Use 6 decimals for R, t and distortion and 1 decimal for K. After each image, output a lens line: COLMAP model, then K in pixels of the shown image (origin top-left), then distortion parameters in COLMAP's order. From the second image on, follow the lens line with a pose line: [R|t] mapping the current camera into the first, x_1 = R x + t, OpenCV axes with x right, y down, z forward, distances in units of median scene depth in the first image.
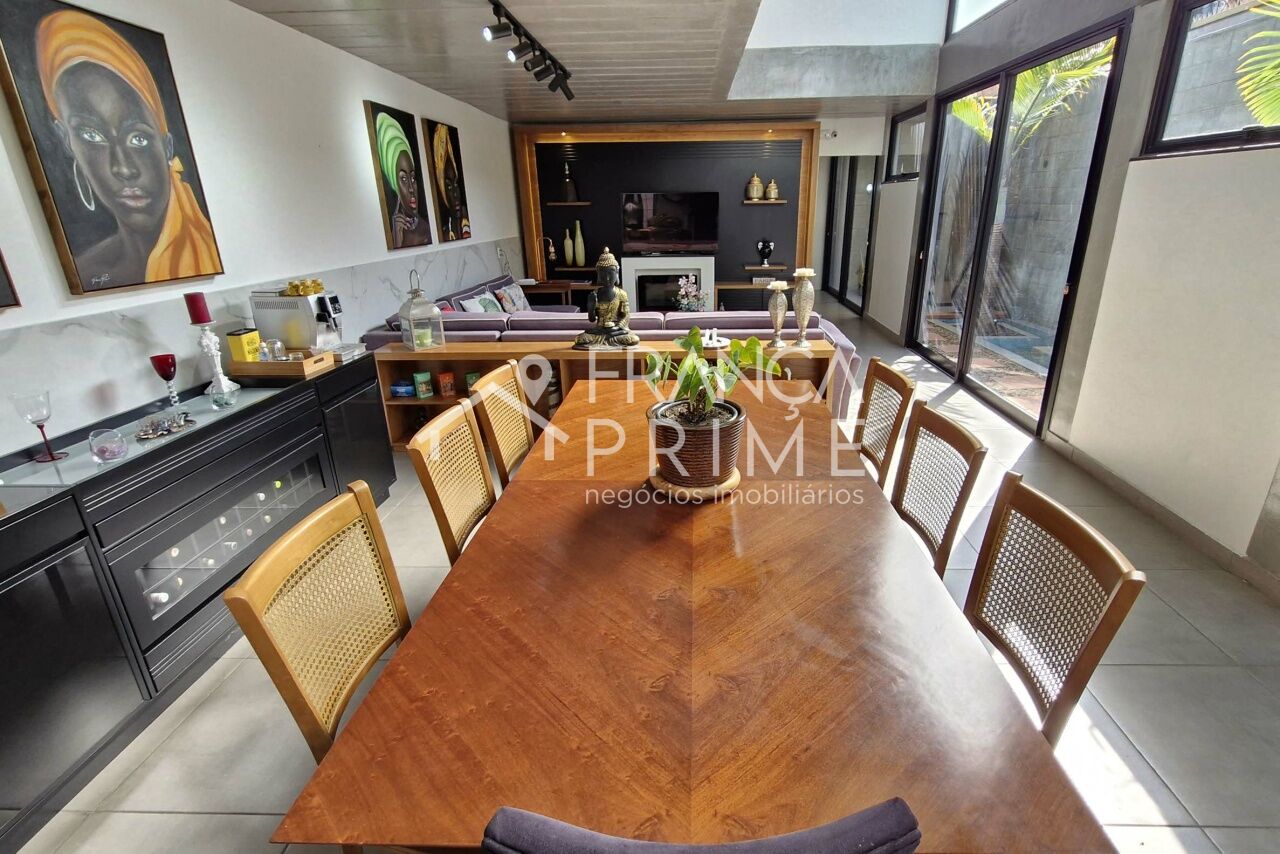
lens RADIAL K [[566.9, 0, 645.4], [0, 566.9, 443.8], [0, 0, 1]] dist [0.000847, 0.000202]
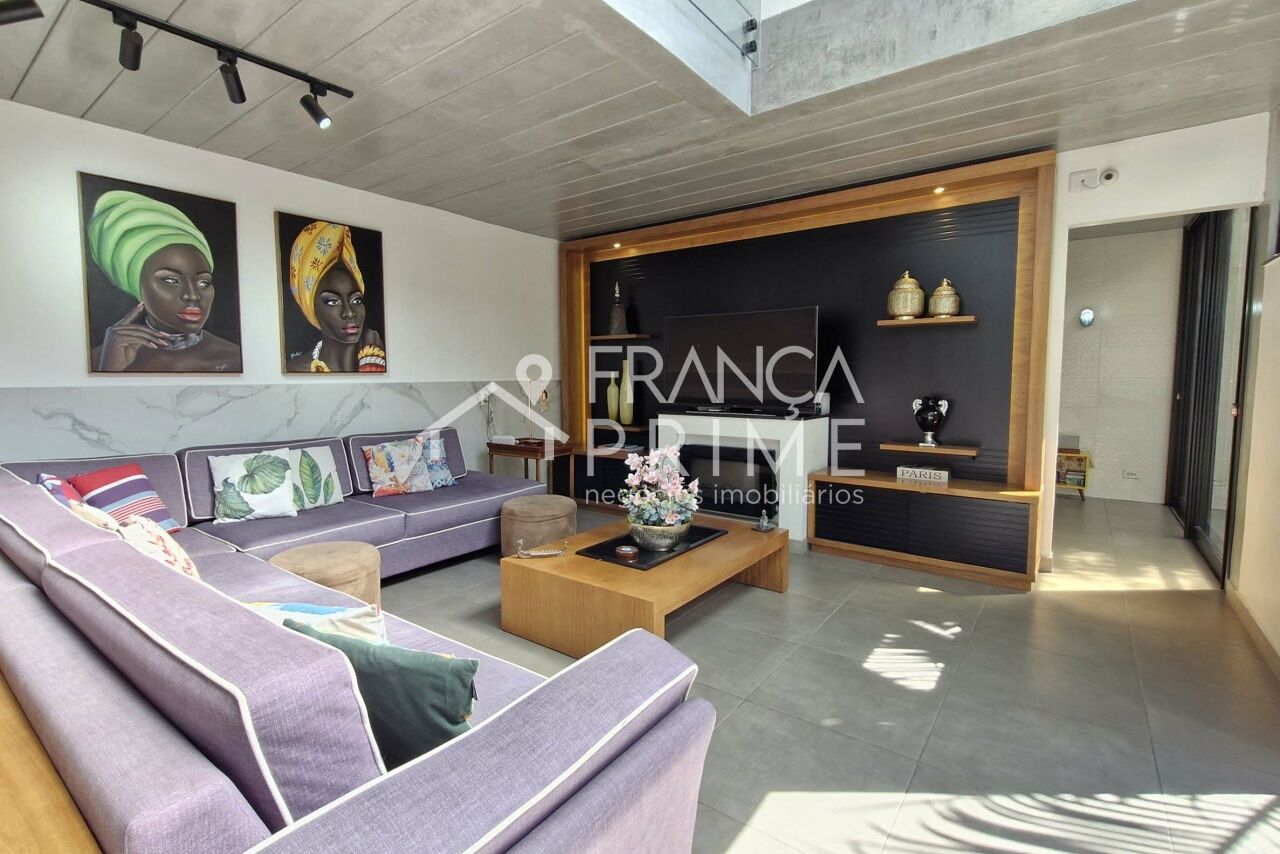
lens RADIAL K [[566.9, 0, 645.4], [0, 566.9, 443.8], [0, 0, 1]] dist [0.000847, 0.000202]
pose [[0.827561, 0.077027, -0.556065, 0.302323], [-0.225529, 0.952709, -0.203672, -0.173891], [0.514080, 0.293961, 0.805797, 0.520519]]
